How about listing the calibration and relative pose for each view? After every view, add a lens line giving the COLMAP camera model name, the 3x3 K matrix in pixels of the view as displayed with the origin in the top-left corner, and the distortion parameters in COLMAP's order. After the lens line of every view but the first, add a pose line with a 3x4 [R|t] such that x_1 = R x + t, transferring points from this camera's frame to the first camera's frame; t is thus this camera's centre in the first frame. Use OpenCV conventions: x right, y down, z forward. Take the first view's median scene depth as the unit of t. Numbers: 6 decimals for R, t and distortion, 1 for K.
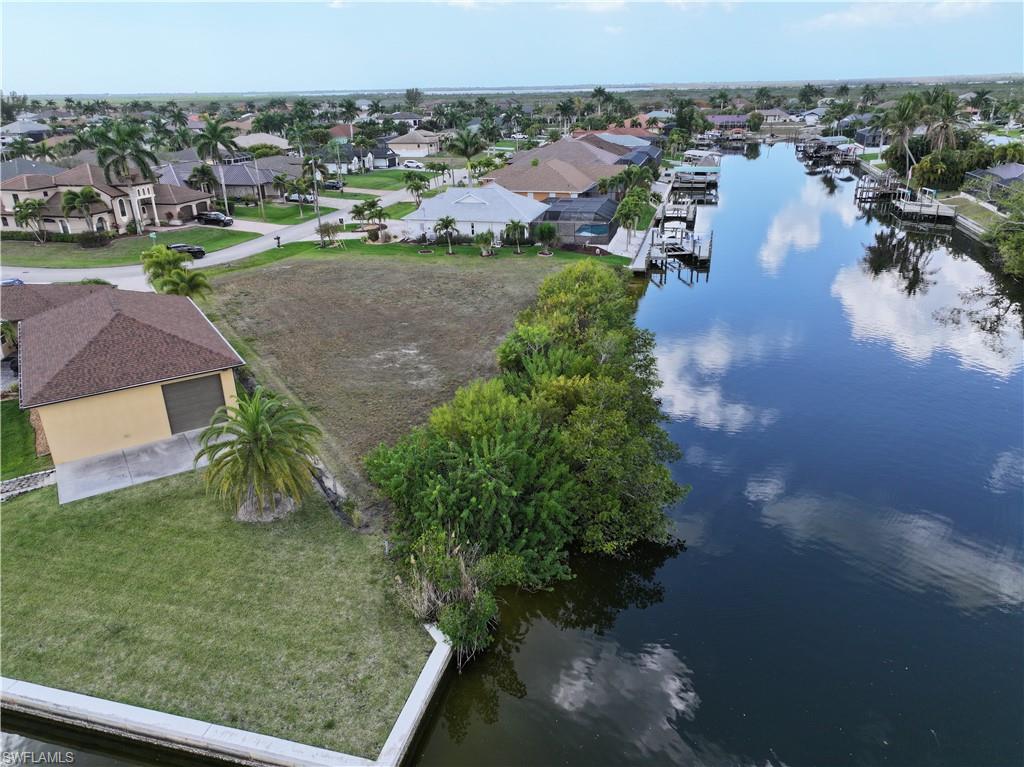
lens RADIAL K [[716.4, 0, 516.8], [0, 716.4, 383.1], [0, 0, 1]] dist [-0.006327, 0.025182]
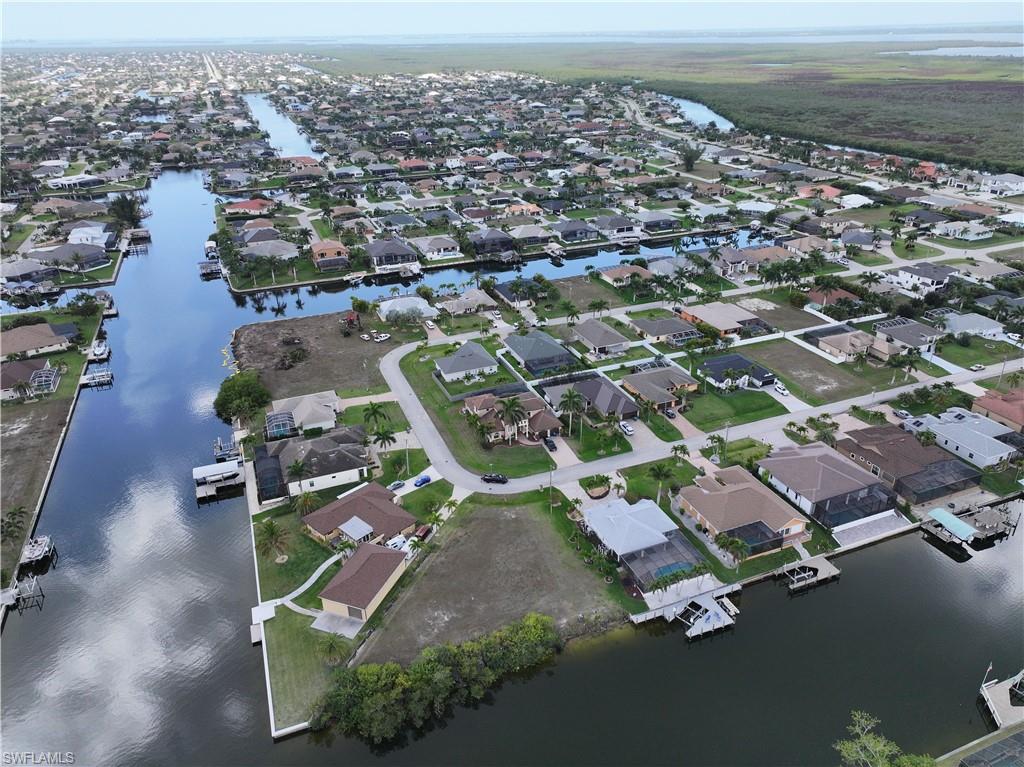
lens RADIAL K [[716.4, 0, 516.8], [0, 716.4, 383.1], [0, 0, 1]] dist [-0.006327, 0.025182]
pose [[0.596499, 0.373244, -0.710547, 1.557489], [-0.307680, 0.923997, 0.227072, -1.532148], [0.741297, 0.083173, 0.666004, -0.603856]]
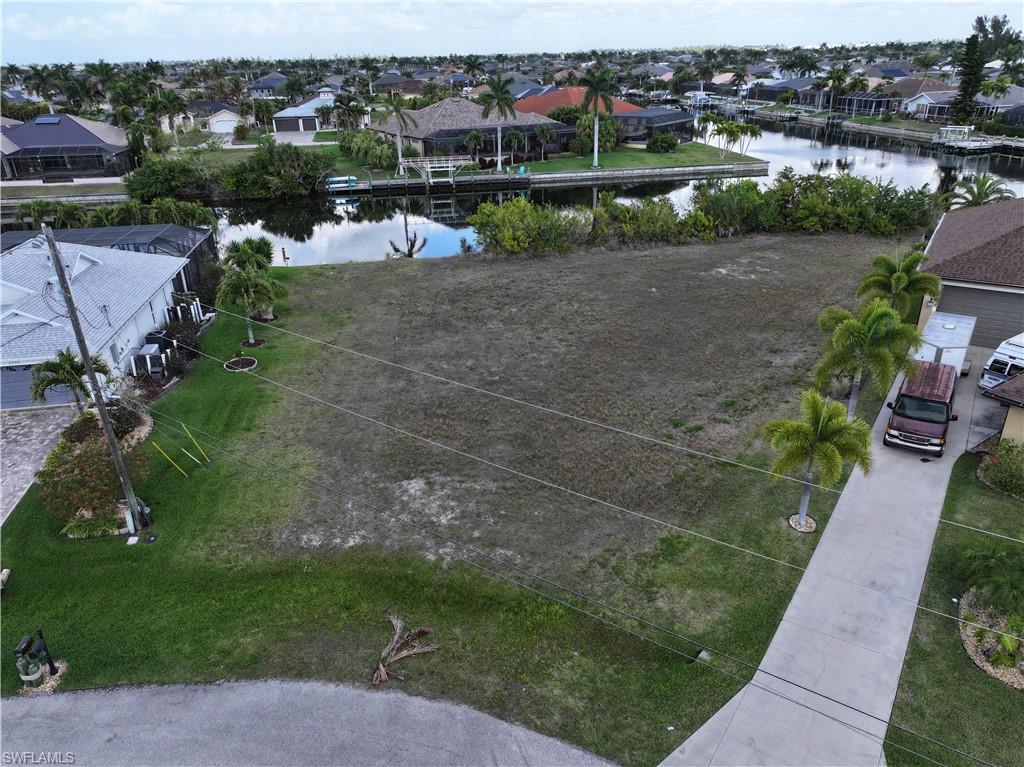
lens RADIAL K [[716.4, 0, 516.8], [0, 716.4, 383.1], [0, 0, 1]] dist [-0.006327, 0.025182]
pose [[-0.409112, -0.354571, 0.840777, -0.955241], [0.377568, 0.773056, 0.509732, -0.556425], [-0.830704, 0.525988, -0.182392, 1.555463]]
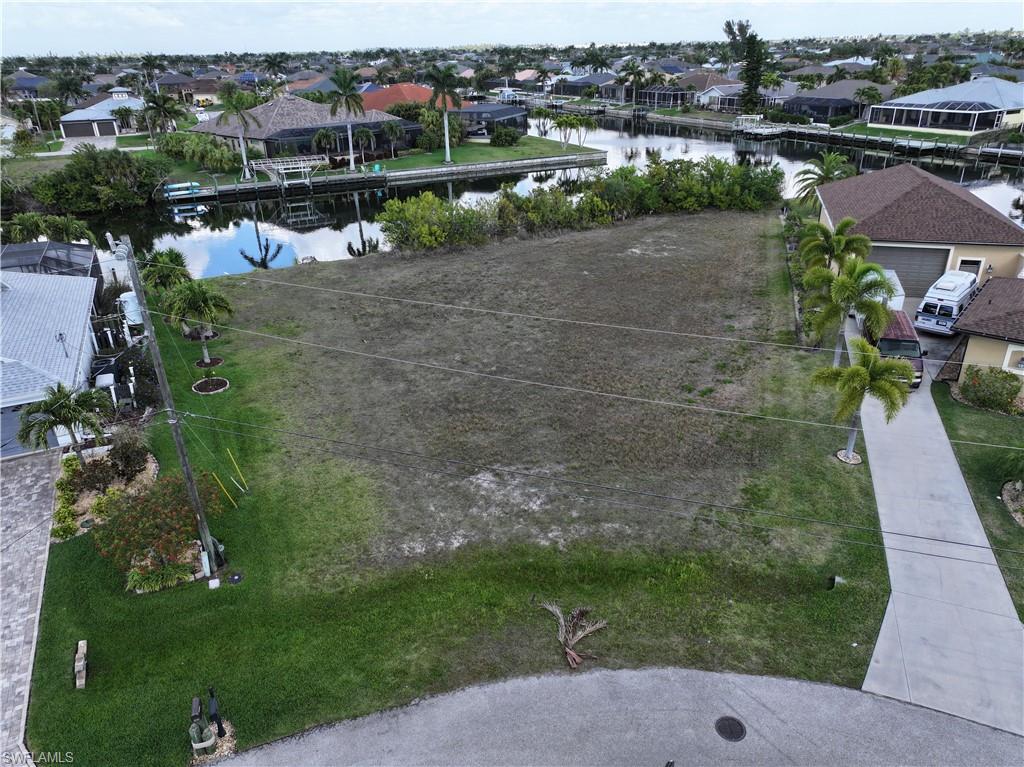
lens RADIAL K [[716.4, 0, 516.8], [0, 716.4, 383.1], [0, 0, 1]] dist [-0.006327, 0.025182]
pose [[-0.646058, -0.293156, 0.704748, -0.866985], [0.324030, 0.730641, 0.600972, -0.614064], [-0.691096, 0.616622, -0.377045, 1.700373]]
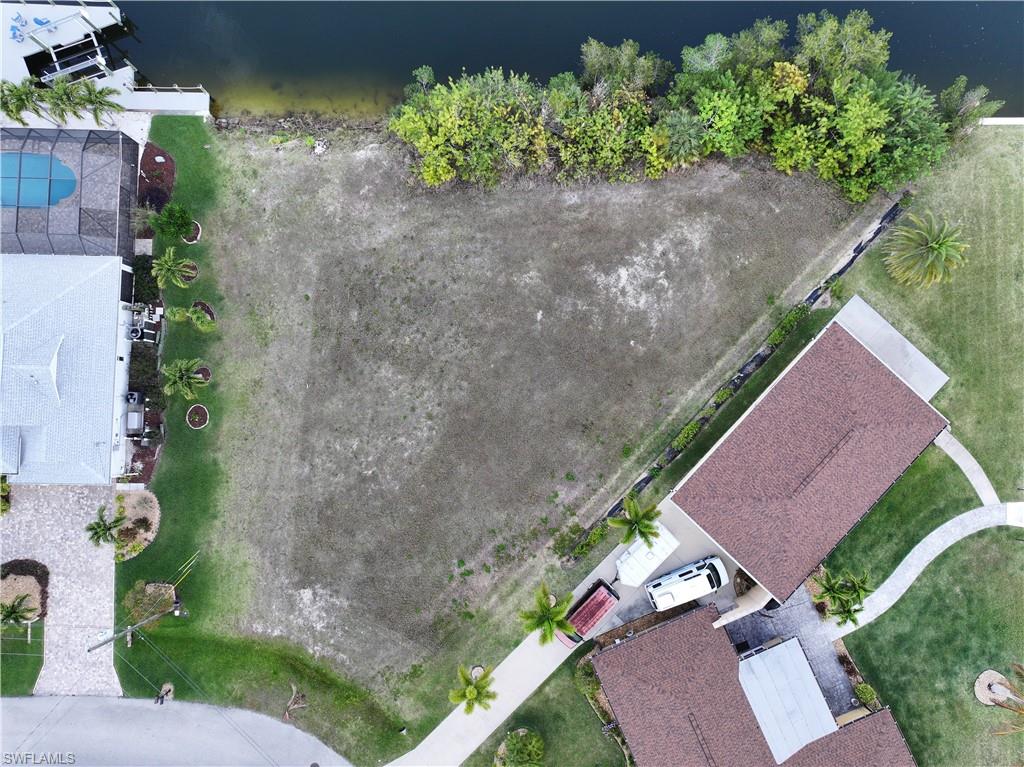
lens RADIAL K [[716.4, 0, 516.8], [0, 716.4, 383.1], [0, 0, 1]] dist [-0.006327, 0.025182]
pose [[-0.235574, -0.968654, 0.078833, -0.355047], [0.391243, -0.020270, 0.920064, -1.089313], [-0.889626, 0.247586, 0.383754, 0.810136]]
